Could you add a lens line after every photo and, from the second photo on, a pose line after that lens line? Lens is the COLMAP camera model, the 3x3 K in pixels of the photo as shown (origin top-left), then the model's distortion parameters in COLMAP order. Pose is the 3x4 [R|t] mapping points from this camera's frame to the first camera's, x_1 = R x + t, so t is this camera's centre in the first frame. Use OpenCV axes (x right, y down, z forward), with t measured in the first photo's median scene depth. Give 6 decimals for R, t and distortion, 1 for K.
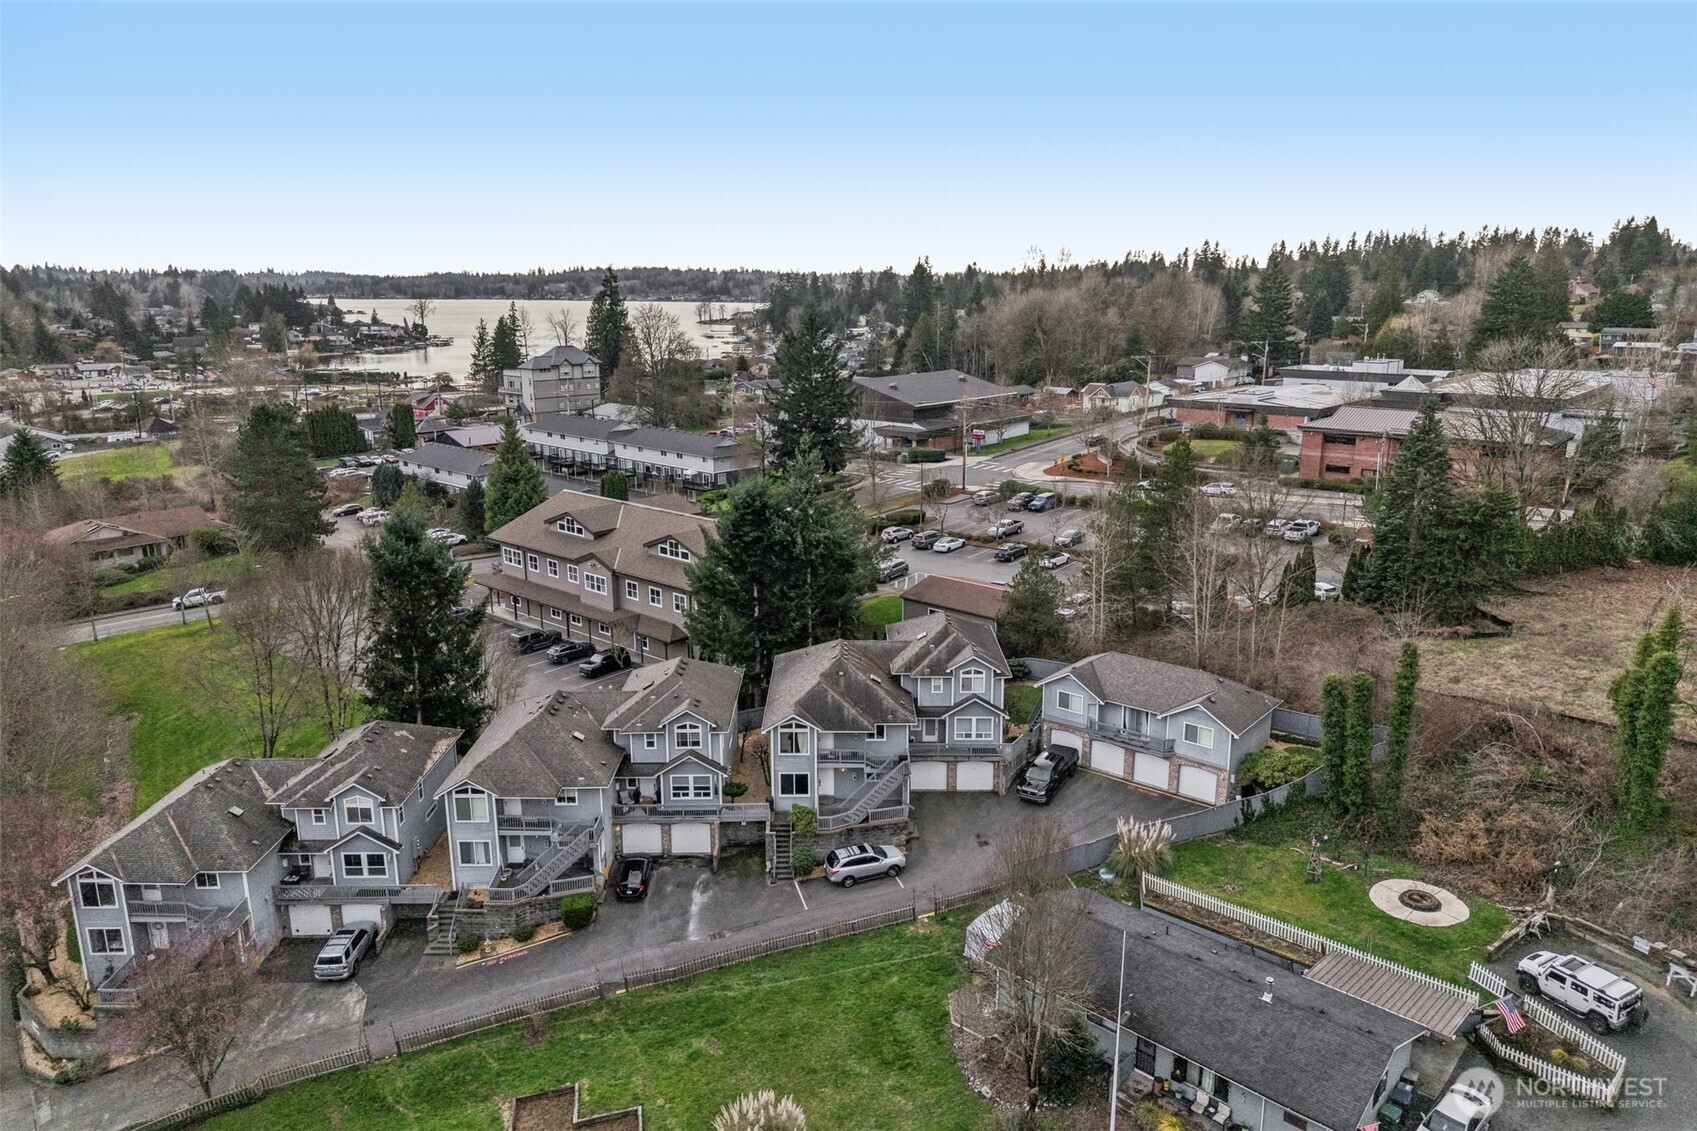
lens RADIAL K [[1129.1, 0, 848.5], [0, 1129.1, 565.5], [0, 0, 1]] dist [0.000697, -0.001164]
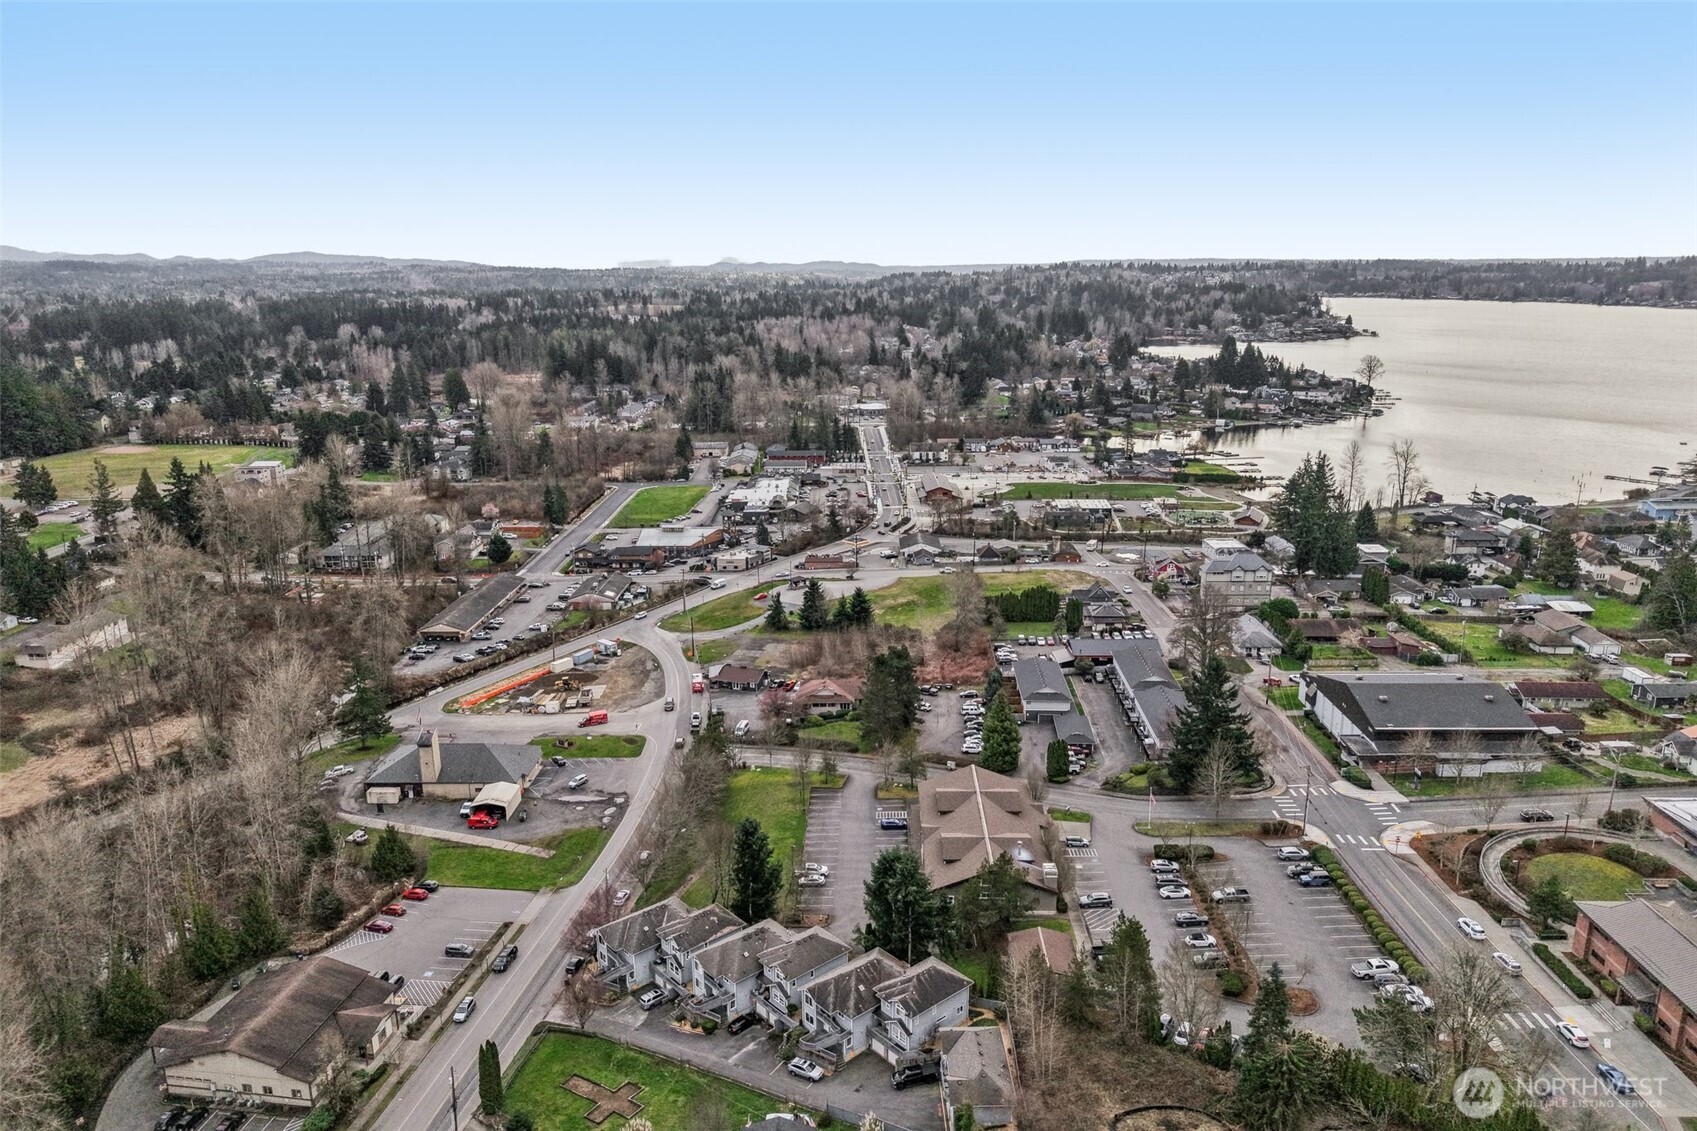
lens RADIAL K [[1129.1, 0, 848.5], [0, 1129.1, 565.5], [0, 0, 1]] dist [0.000697, -0.001164]
pose [[0.655138, 0.182061, -0.733245, 1.439183], [-0.176892, 0.980518, 0.085408, -0.857055], [0.734509, 0.073751, 0.674579, -0.451168]]
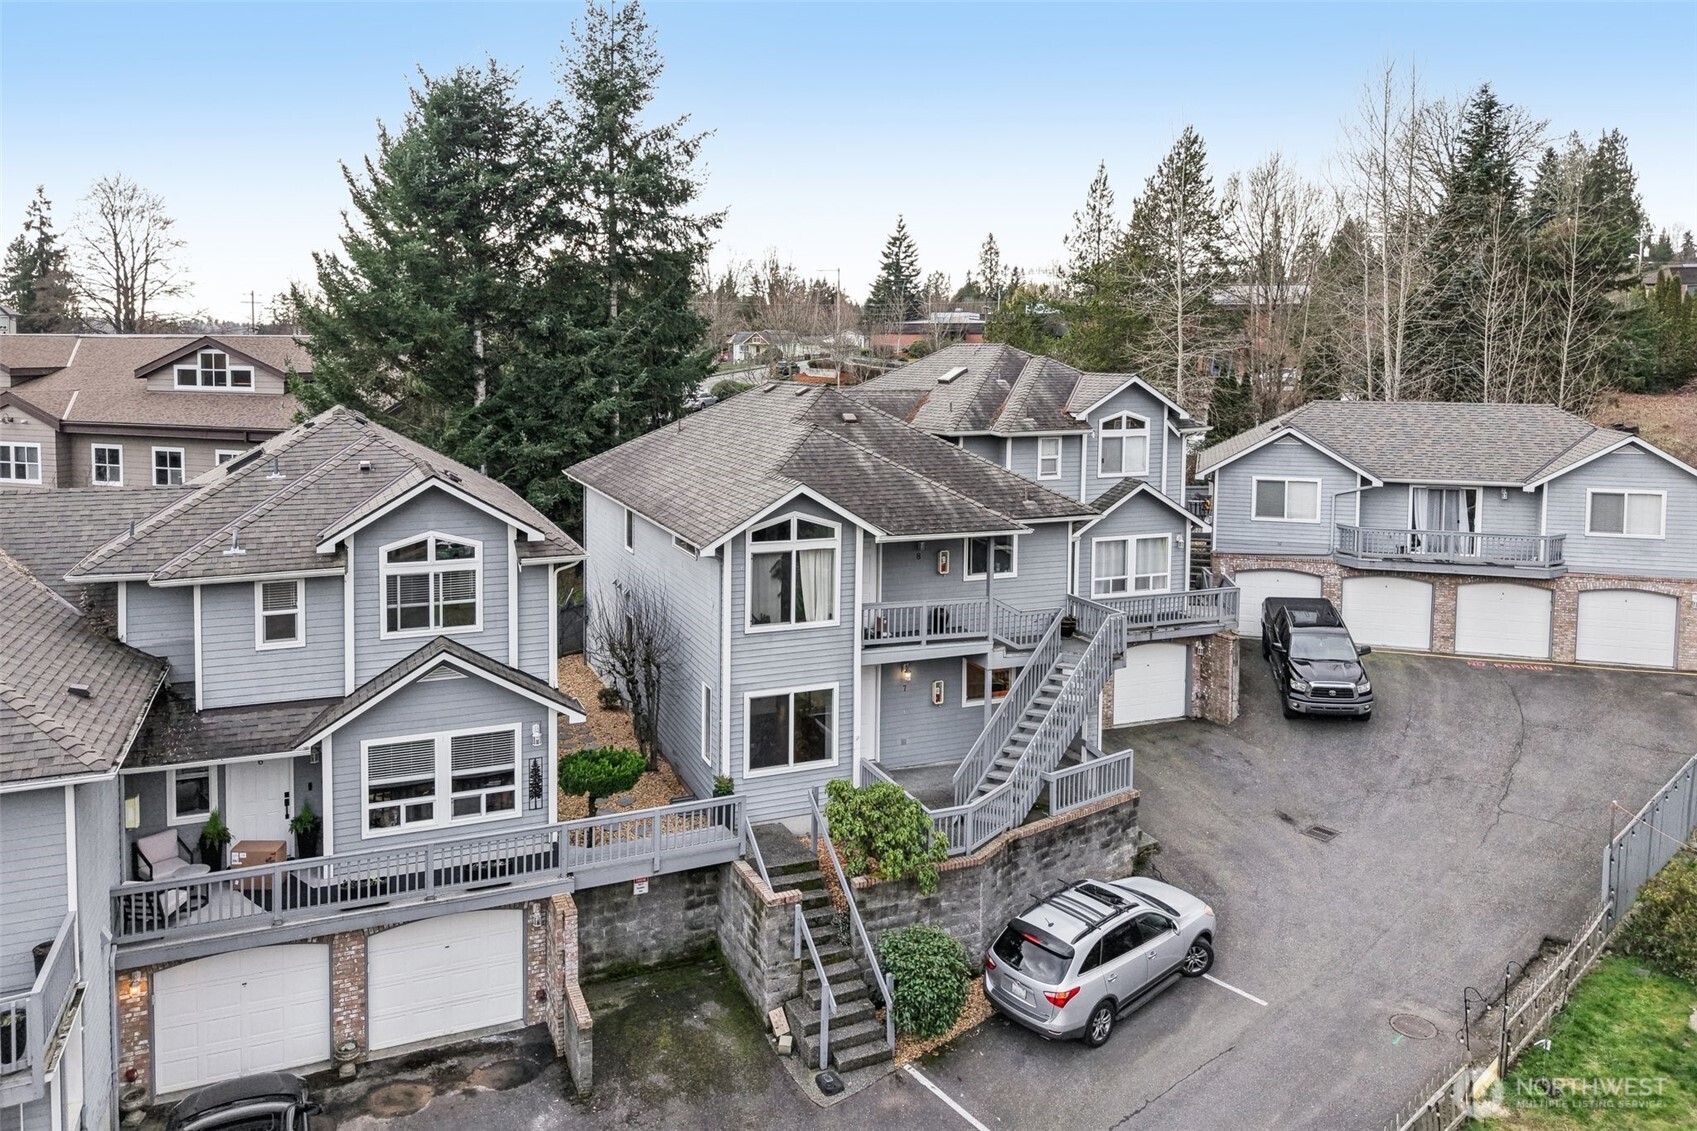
lens RADIAL K [[1172.1, 0, 847.4], [0, 1172.1, 433.8], [0, 0, 1]] dist [-0.016123, -0.001858]
pose [[0.916022, -0.010467, 0.400992, -0.161934], [0.080747, 0.984008, -0.158772, 0.166732], [-0.392917, 0.177817, 0.902218, 0.693145]]
